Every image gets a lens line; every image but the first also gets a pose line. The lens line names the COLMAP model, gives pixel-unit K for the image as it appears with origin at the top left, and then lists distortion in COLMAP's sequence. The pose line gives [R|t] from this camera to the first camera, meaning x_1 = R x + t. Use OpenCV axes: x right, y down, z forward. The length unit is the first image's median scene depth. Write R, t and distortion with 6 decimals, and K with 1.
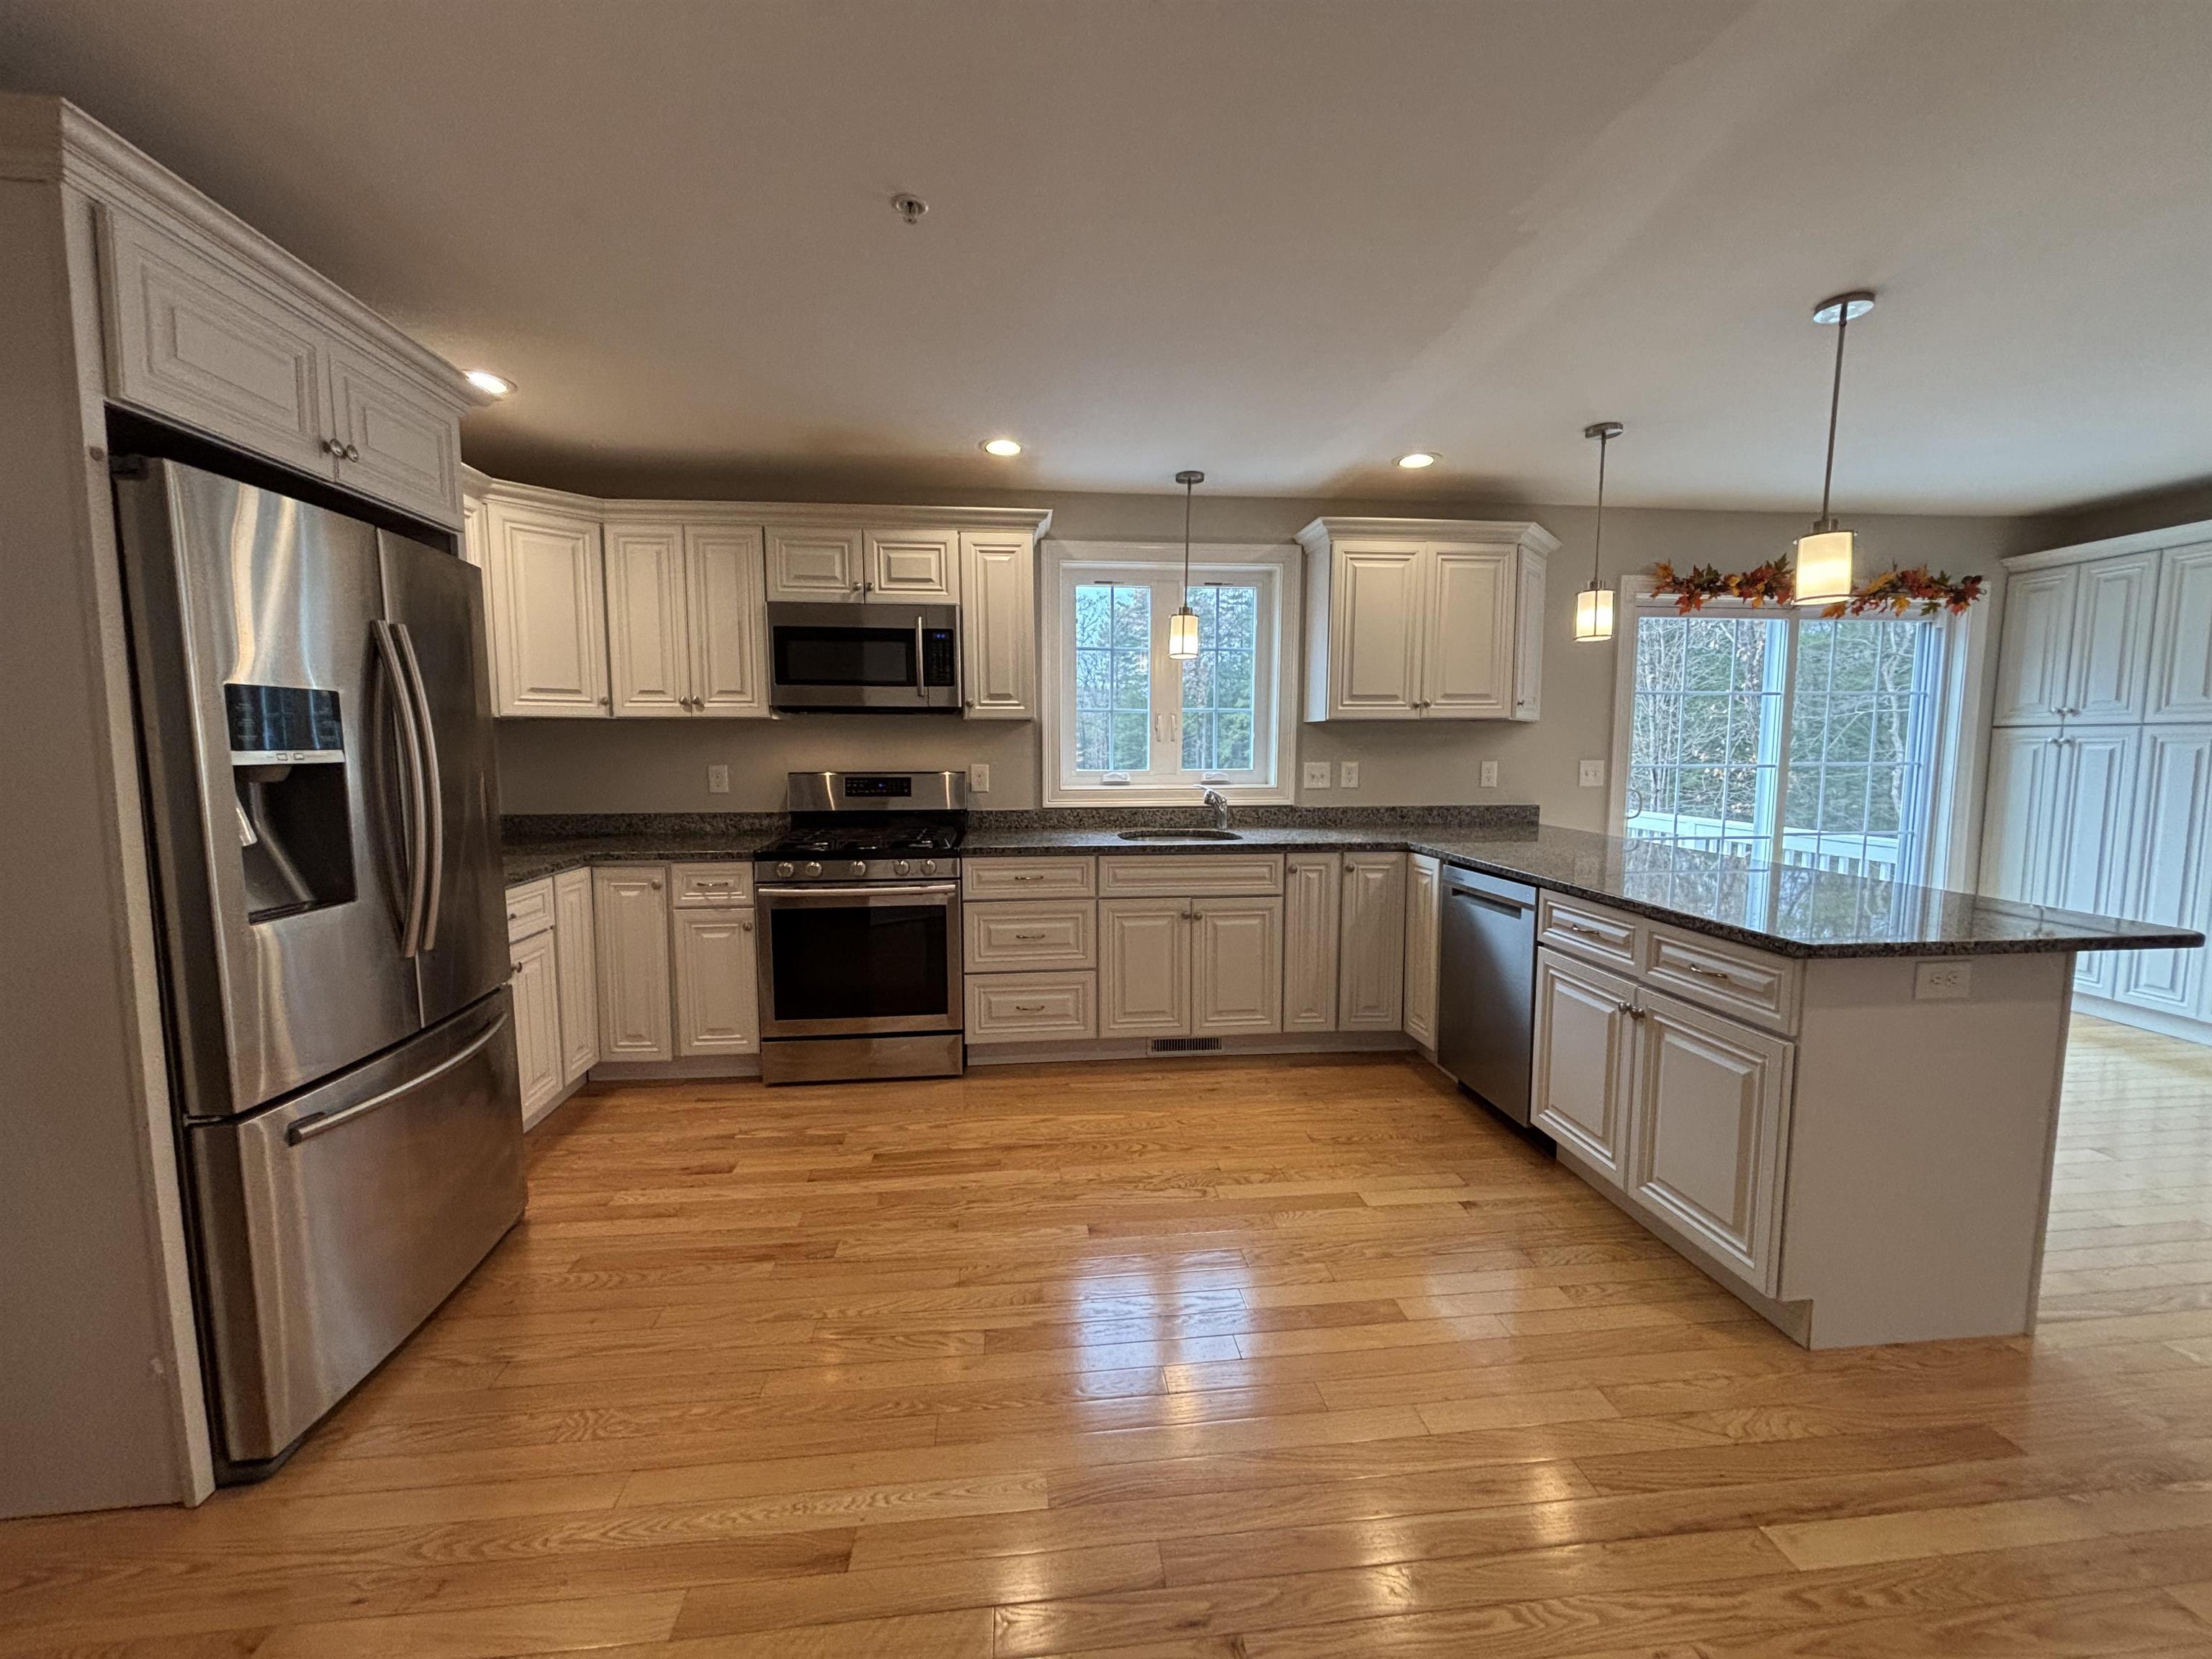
lens RADIAL K [[910.6, 0, 1108.6], [0, 910.6, 831.6], [0, 0, 1]] dist [0.001853, 0.000082]
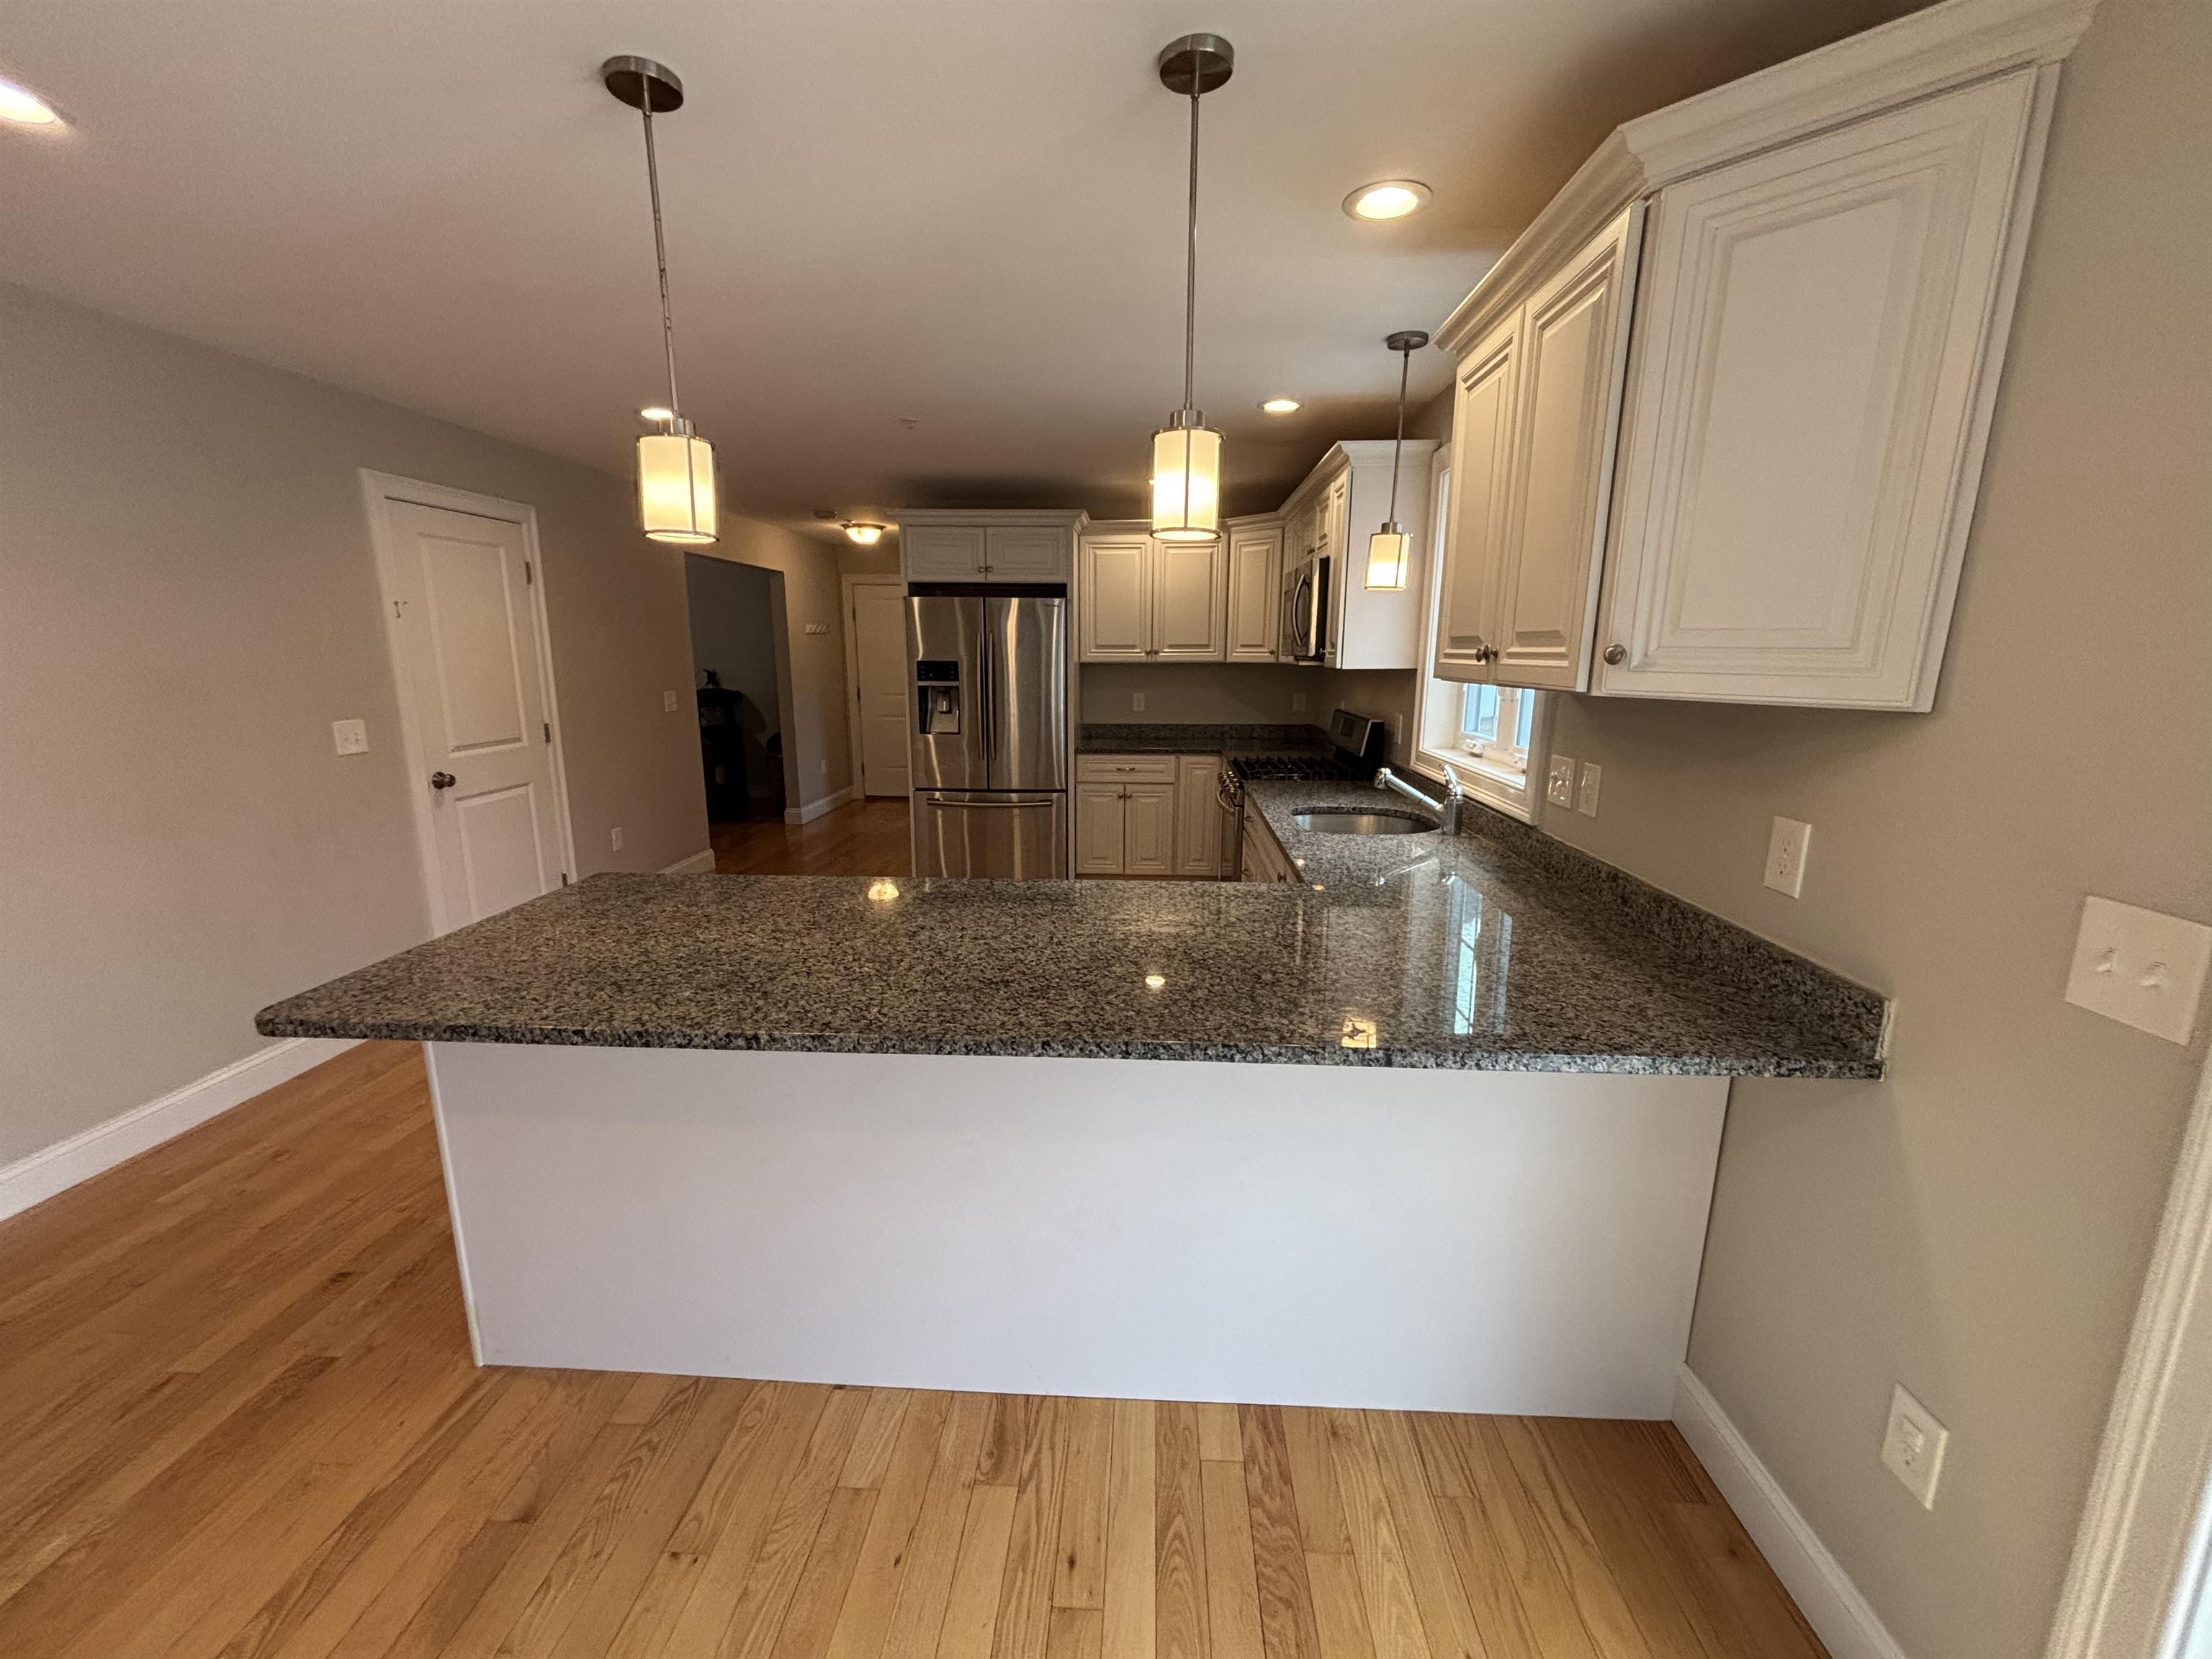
lens RADIAL K [[891.0, 0, 1108.5], [0, 891.0, 814.1], [0, 0, 1]] dist [-0.000187, 0.000154]
pose [[-0.178992, 0.180309, -0.967187, 0.817713], [-0.112863, 0.972810, 0.202244, -0.121751], [0.977356, 0.145360, -0.153775, 0.824032]]
